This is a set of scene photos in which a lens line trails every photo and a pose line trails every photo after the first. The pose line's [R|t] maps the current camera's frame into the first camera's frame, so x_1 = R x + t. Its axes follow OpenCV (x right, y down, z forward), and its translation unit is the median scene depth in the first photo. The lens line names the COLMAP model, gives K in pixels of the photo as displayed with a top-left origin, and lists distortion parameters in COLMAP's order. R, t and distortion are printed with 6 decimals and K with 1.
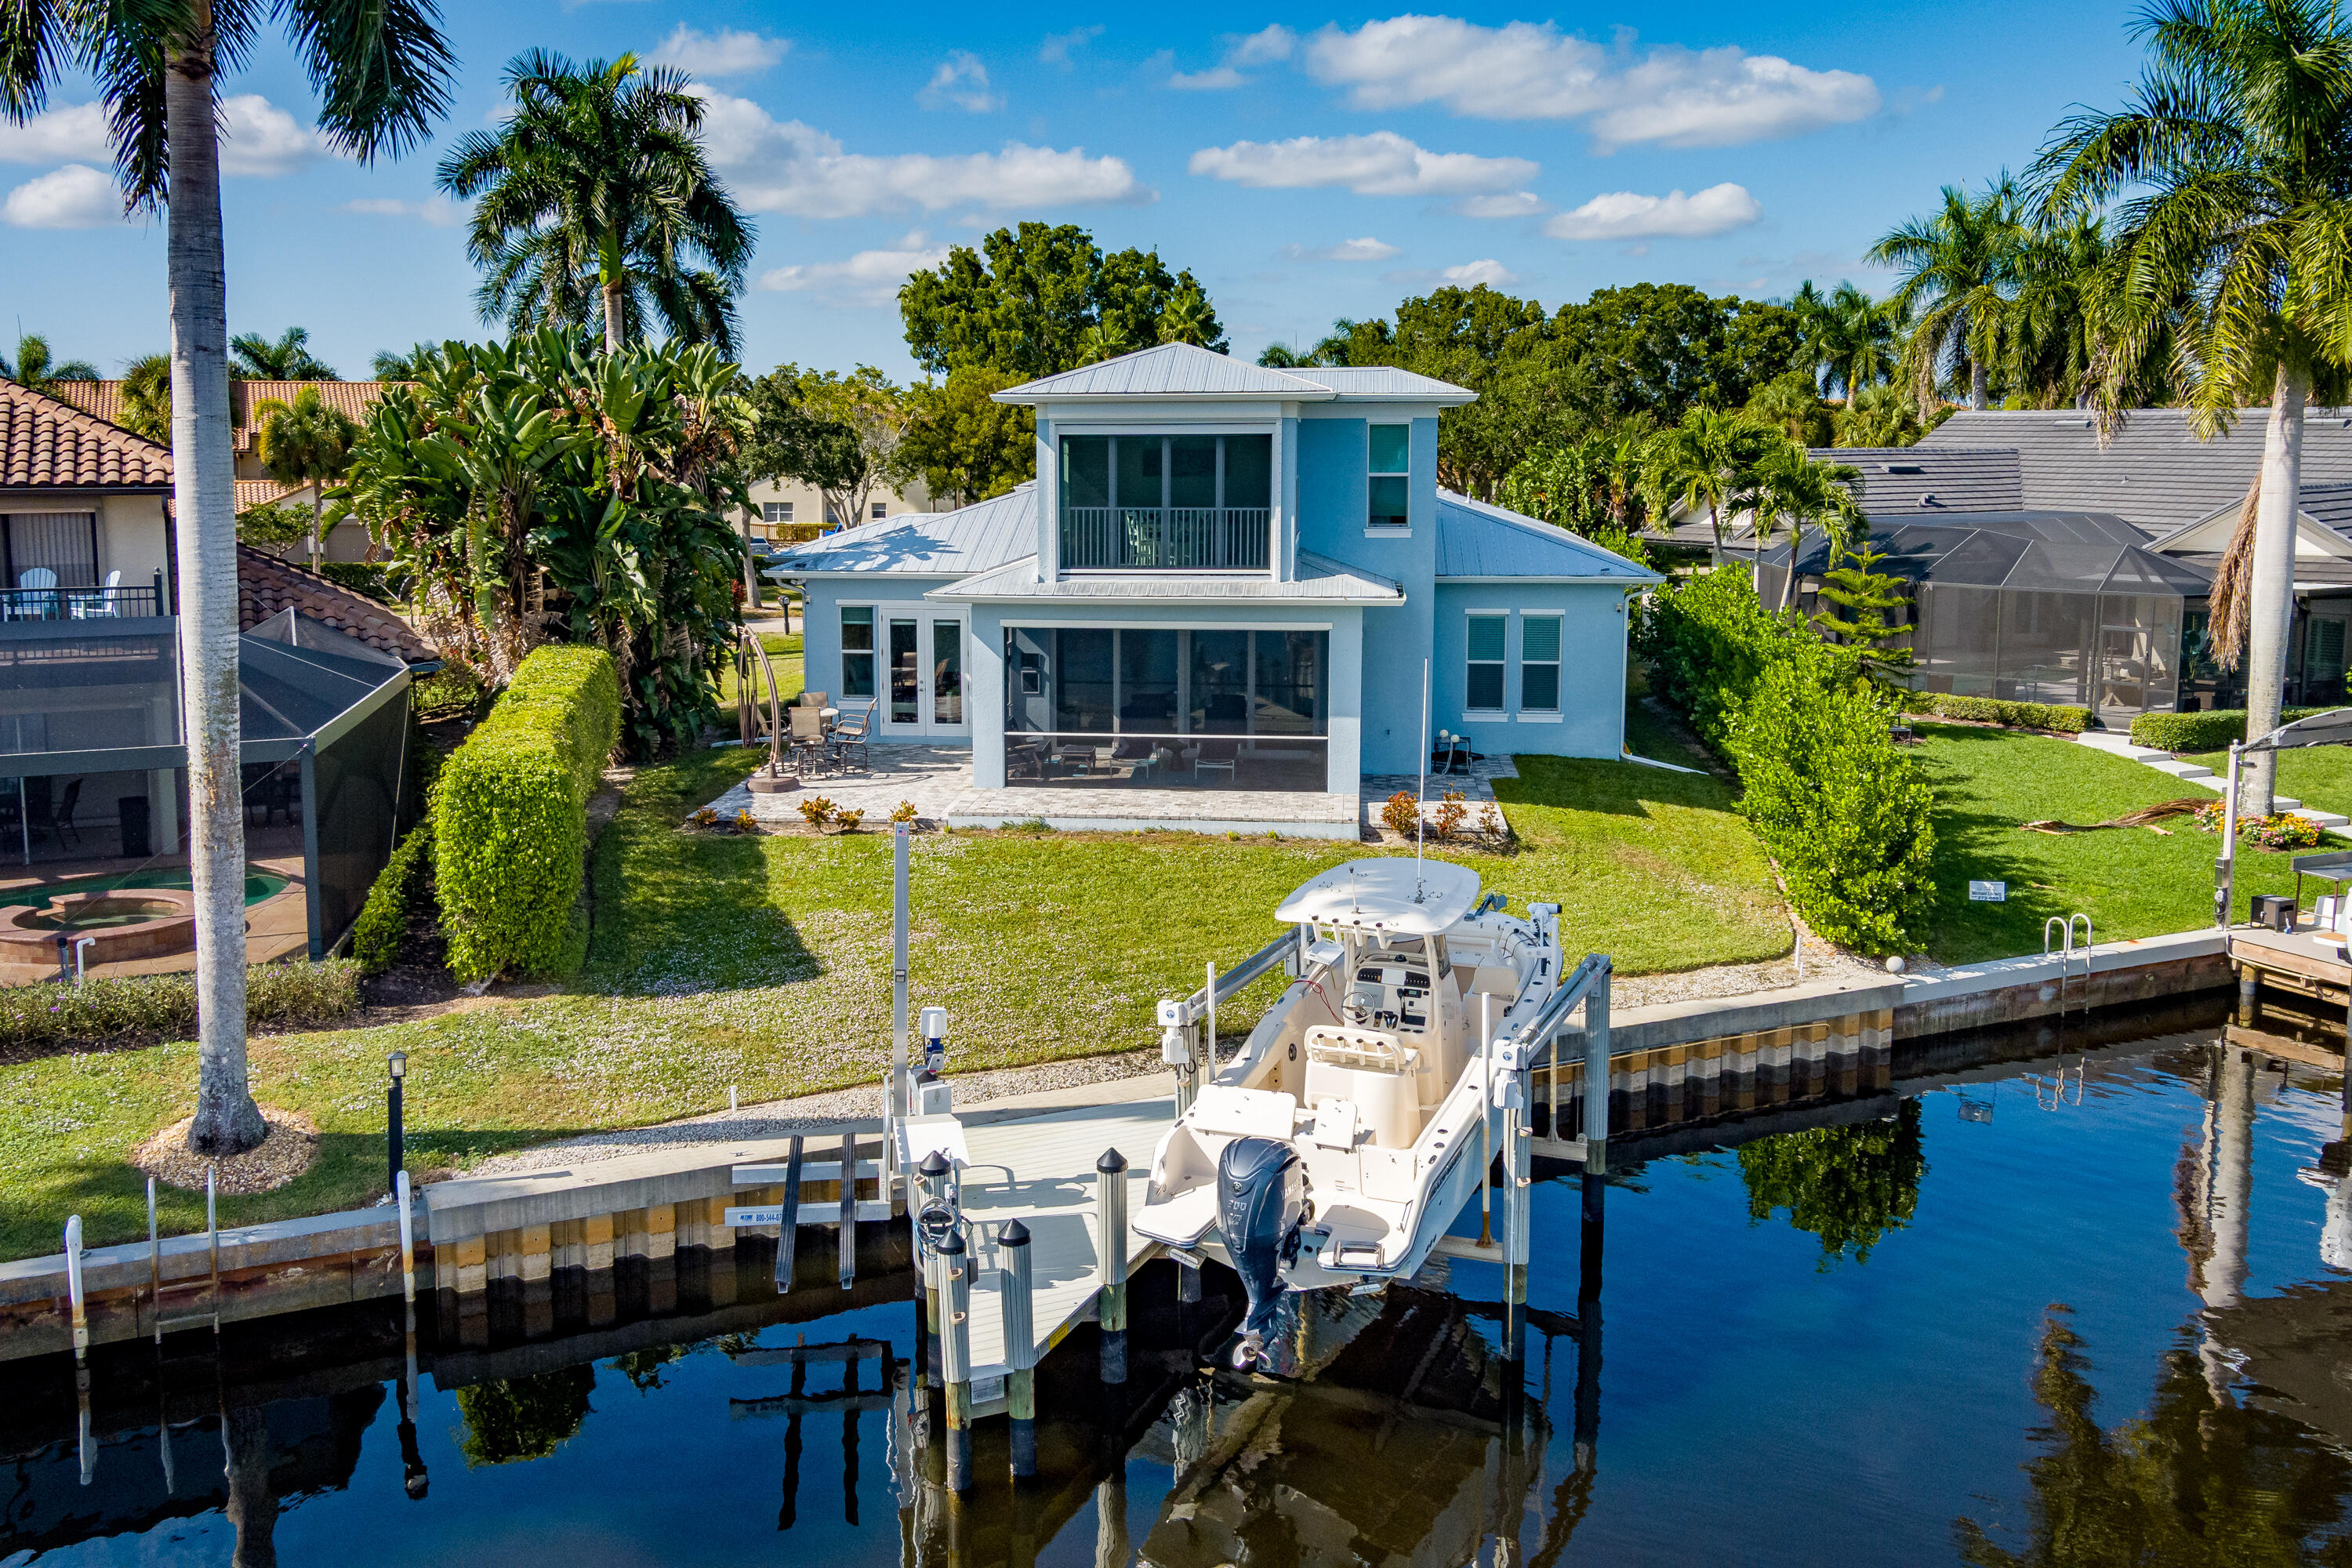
lens RADIAL K [[2122.8, 0, 1158.1], [0, 2122.8, 747.3], [0, 0, 1]] dist [0.048739, -0.068251]
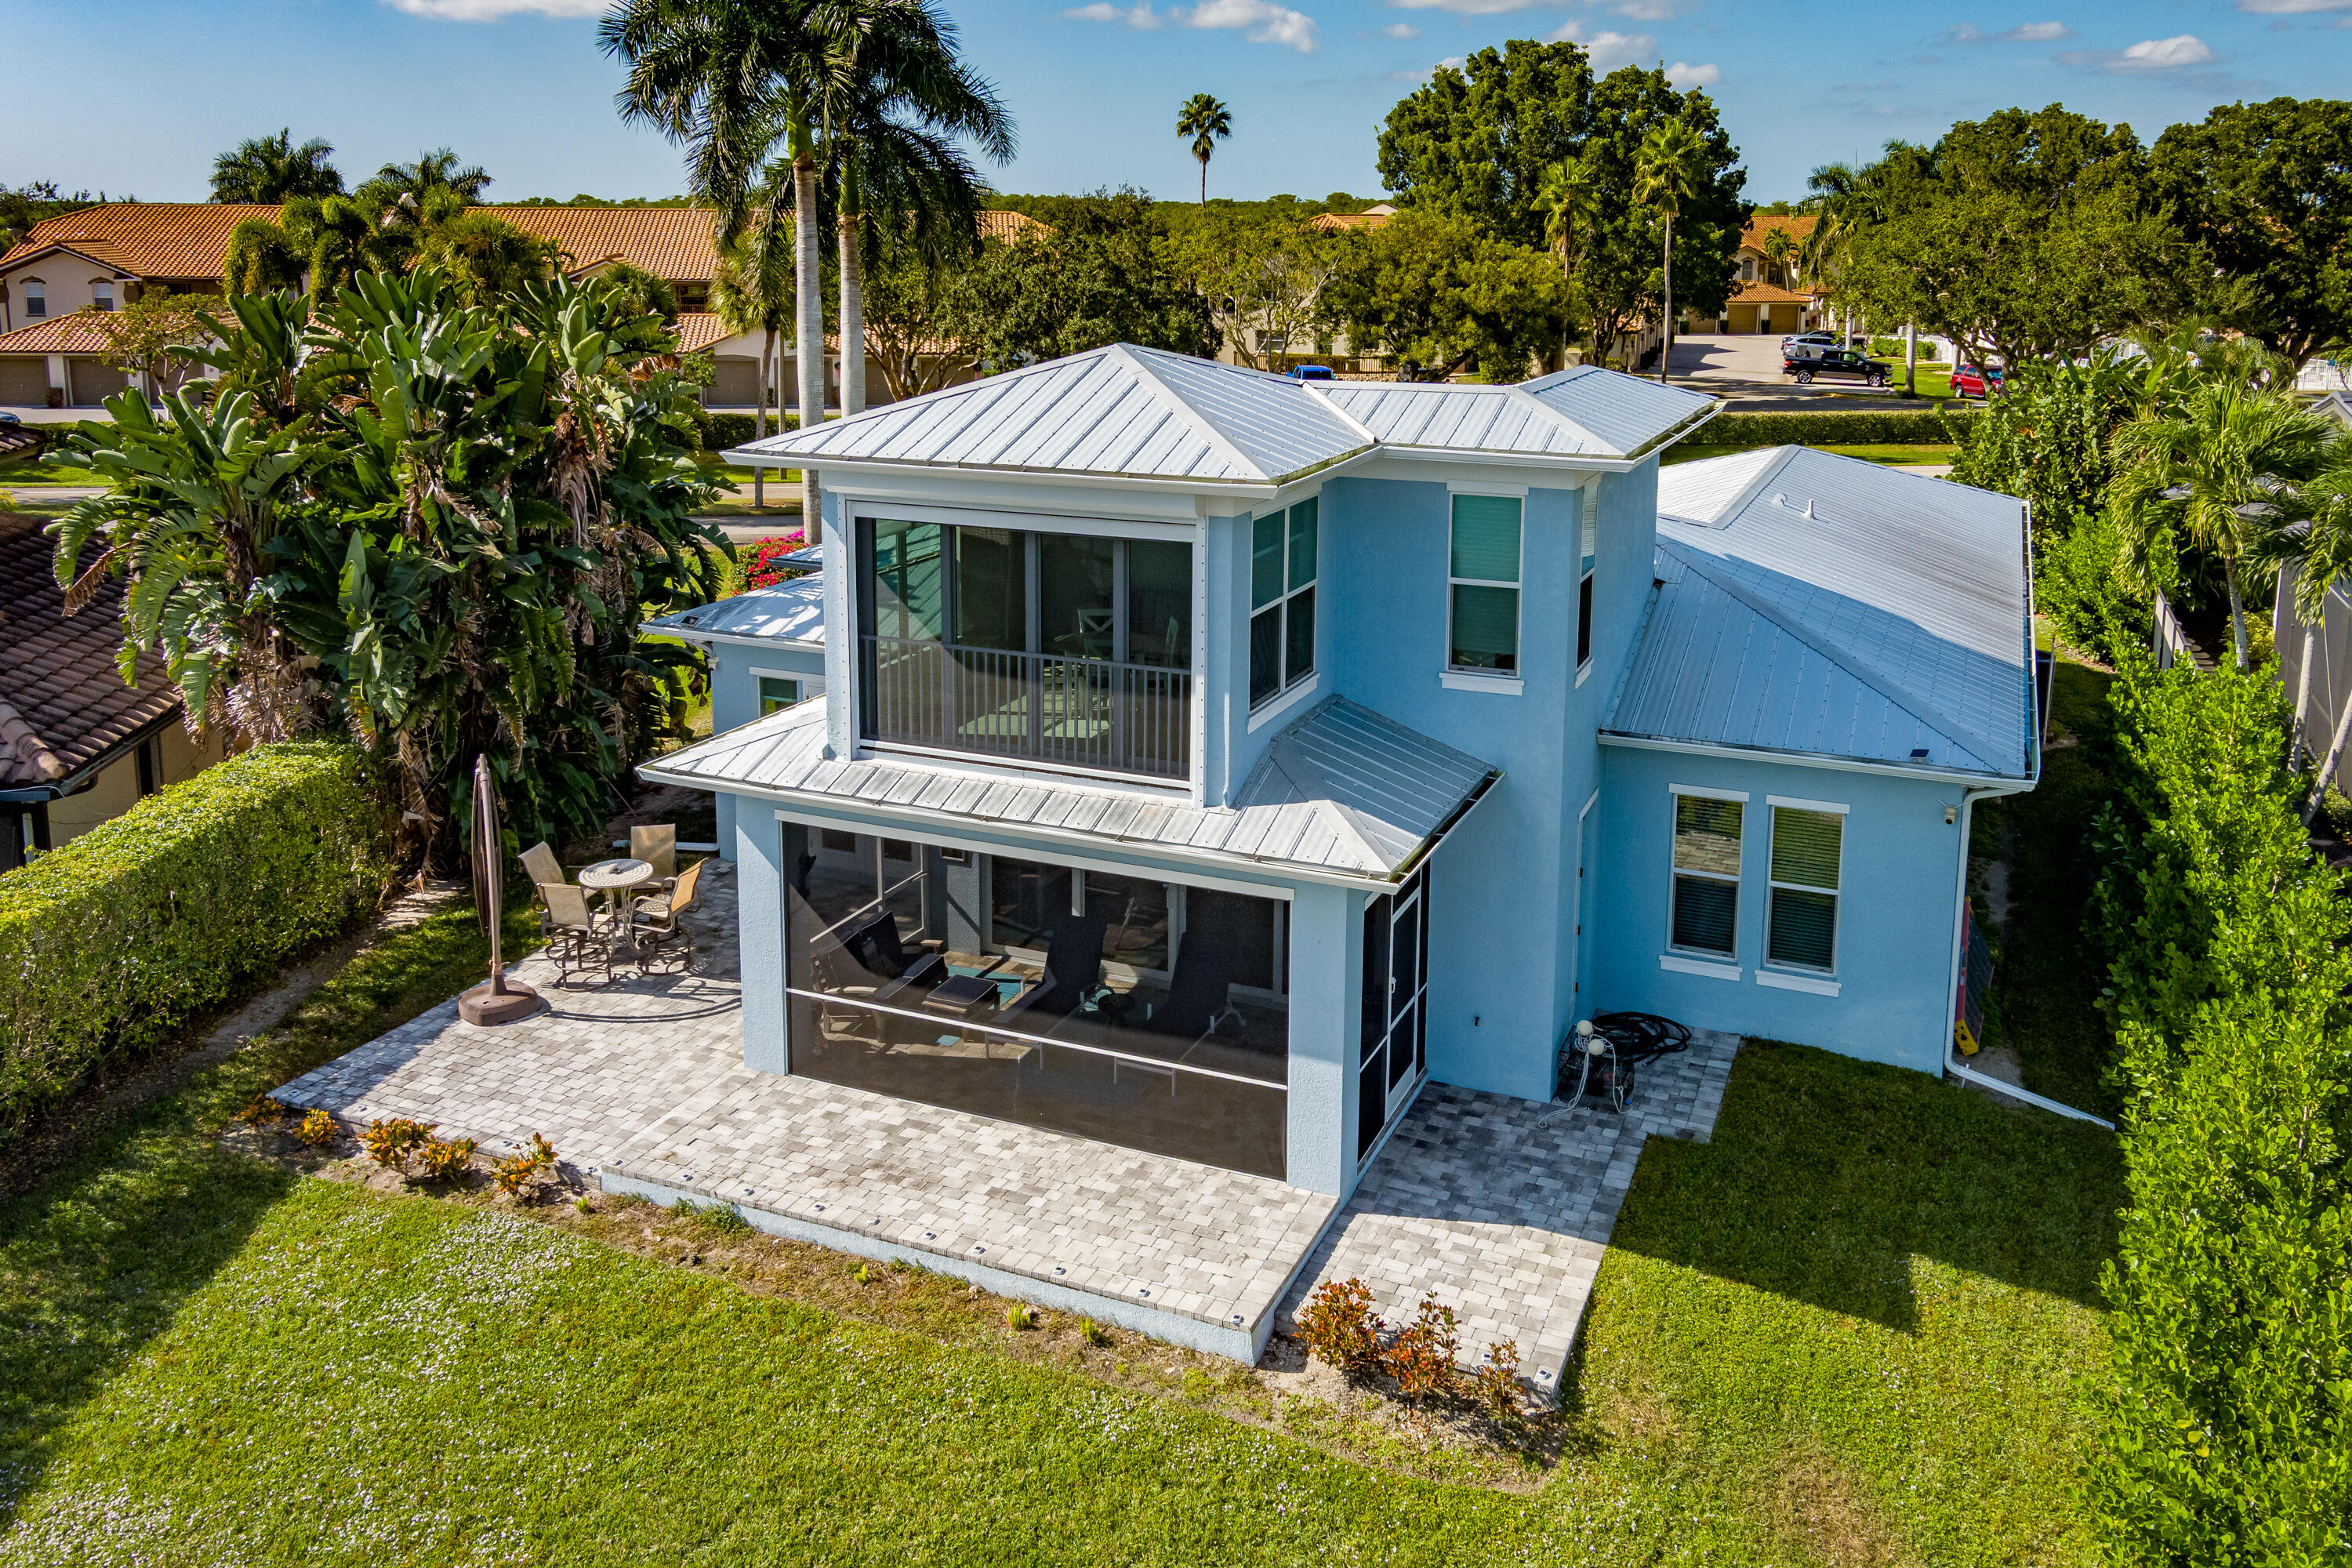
lens RADIAL K [[1941.8, 0, 1165.9], [0, 1941.8, 554.8], [0, 0, 1]] dist [0.037311, -0.044022]
pose [[0.951265, 0.061084, -0.302264, 0.181841], [-0.052725, 0.997969, 0.035747, -0.148606], [0.303834, -0.018068, 0.952554, 0.482766]]
